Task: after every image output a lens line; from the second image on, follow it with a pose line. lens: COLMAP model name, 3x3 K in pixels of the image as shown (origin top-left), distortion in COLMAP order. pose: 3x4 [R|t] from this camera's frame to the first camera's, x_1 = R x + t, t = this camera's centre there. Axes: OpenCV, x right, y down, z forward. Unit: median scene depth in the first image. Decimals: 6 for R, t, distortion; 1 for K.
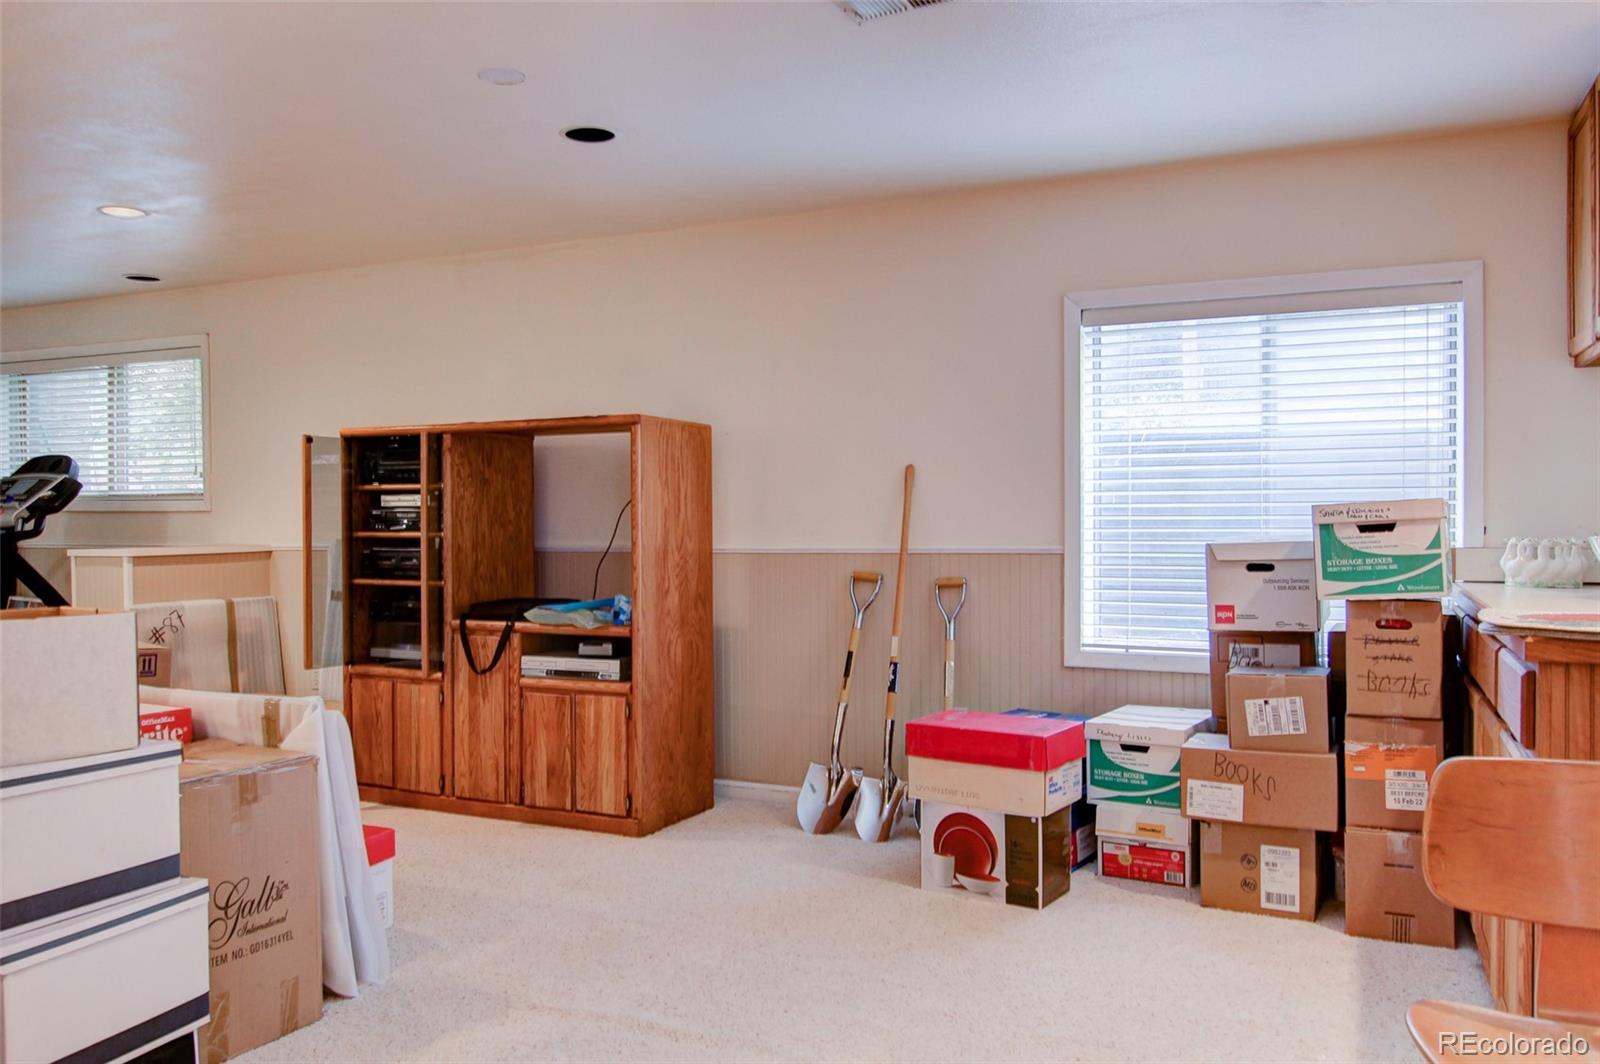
lens RADIAL K [[1157.8, 0, 813.3], [0, 1157.8, 534.2], [0, 0, 1]] dist [0.002146, -0.016820]
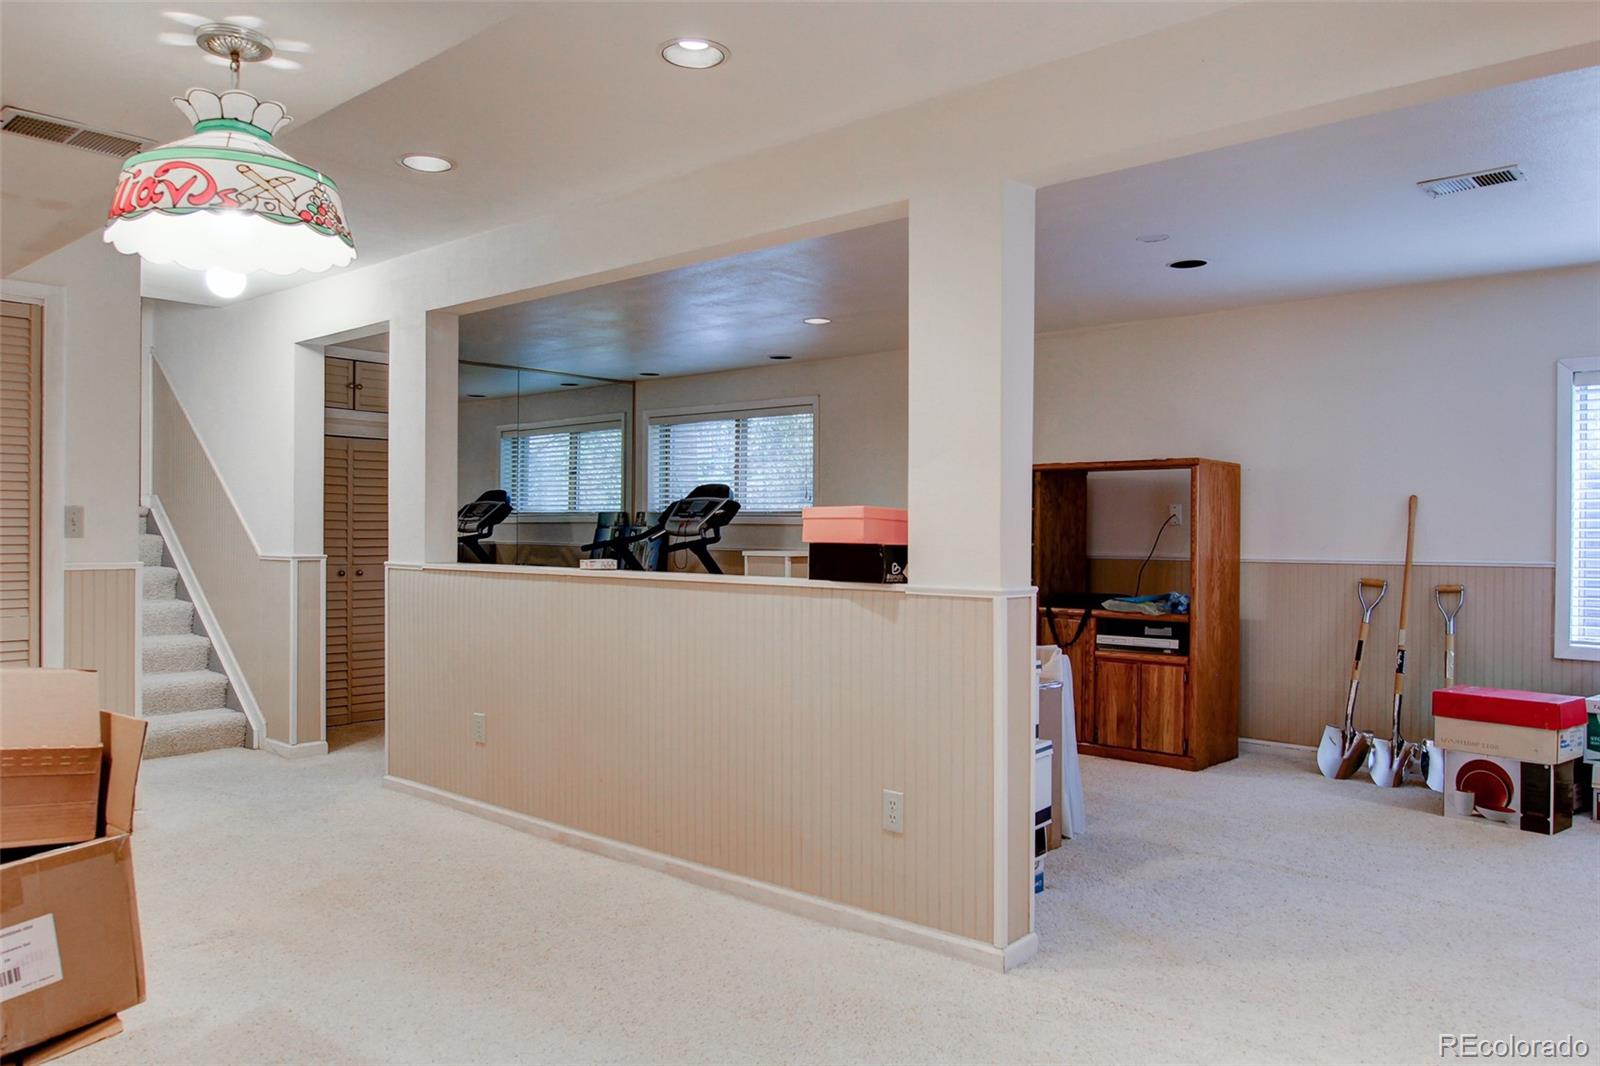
lens RADIAL K [[1157.8, 0, 783.0], [0, 1157.8, 531.1], [0, 0, 1]] dist [0.002146, -0.016820]
pose [[0.958107, 0.011929, -0.286162, -0.219813], [-0.015588, 0.999823, -0.010509, 0.003460], [0.285986, 0.014529, 0.958124, -0.420353]]
